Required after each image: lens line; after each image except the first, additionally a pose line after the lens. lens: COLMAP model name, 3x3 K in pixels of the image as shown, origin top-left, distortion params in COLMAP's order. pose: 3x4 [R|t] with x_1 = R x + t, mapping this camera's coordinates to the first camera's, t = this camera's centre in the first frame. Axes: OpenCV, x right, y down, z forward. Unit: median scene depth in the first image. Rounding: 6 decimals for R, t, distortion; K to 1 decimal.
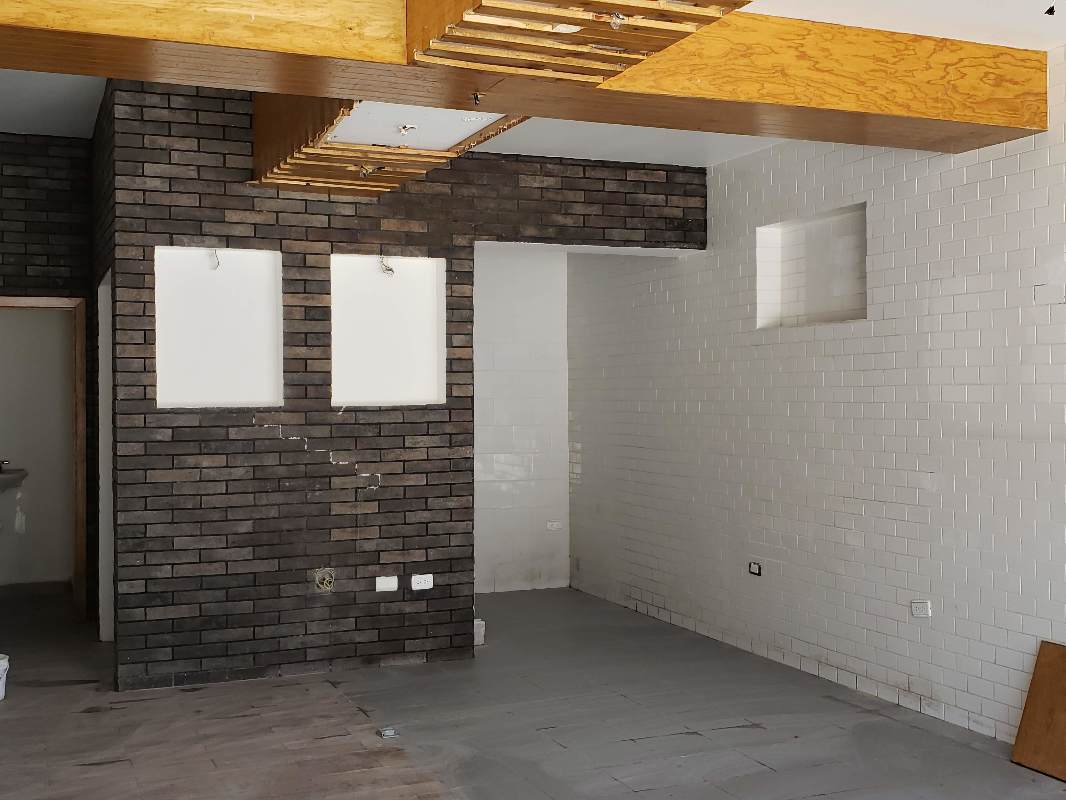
lens RADIAL K [[1230.5, 0, 536.6], [0, 1230.5, 405.4], [0, 0, 1]] dist [0.238439, -0.841496]
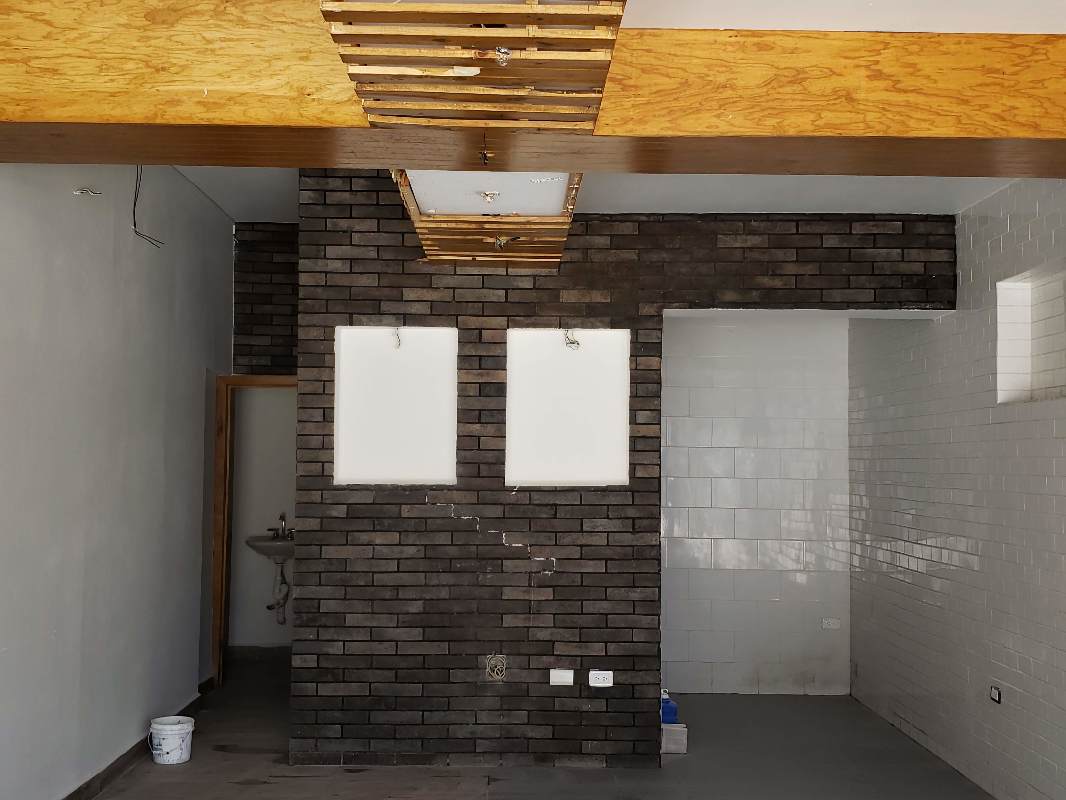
lens RADIAL K [[1230.5, 0, 536.6], [0, 1230.5, 405.4], [0, 0, 1]] dist [0.238439, -0.841496]
pose [[0.926537, -0.003075, -0.376191, 0.220014], [-0.018236, 0.998424, -0.053075, -0.010966], [0.375761, 0.056036, 0.925021, 0.118748]]
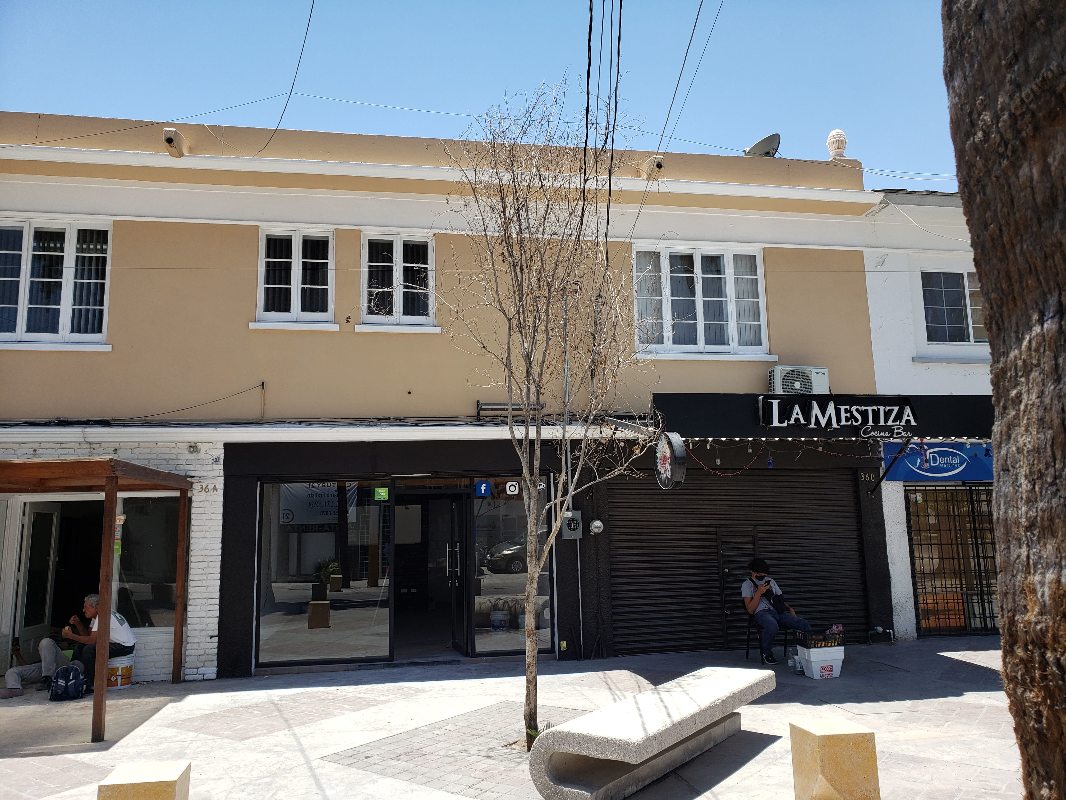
lens RADIAL K [[845.1, 0, 533.0], [0, 845.1, 400.0], [0, 0, 1]] dist [0.111378, -0.257907]
pose [[0.975833, -0.050347, -0.212639, 0.892227], [0.015662, 0.986708, -0.161748, -0.007001], [0.217956, 0.154509, 0.963650, -1.611645]]
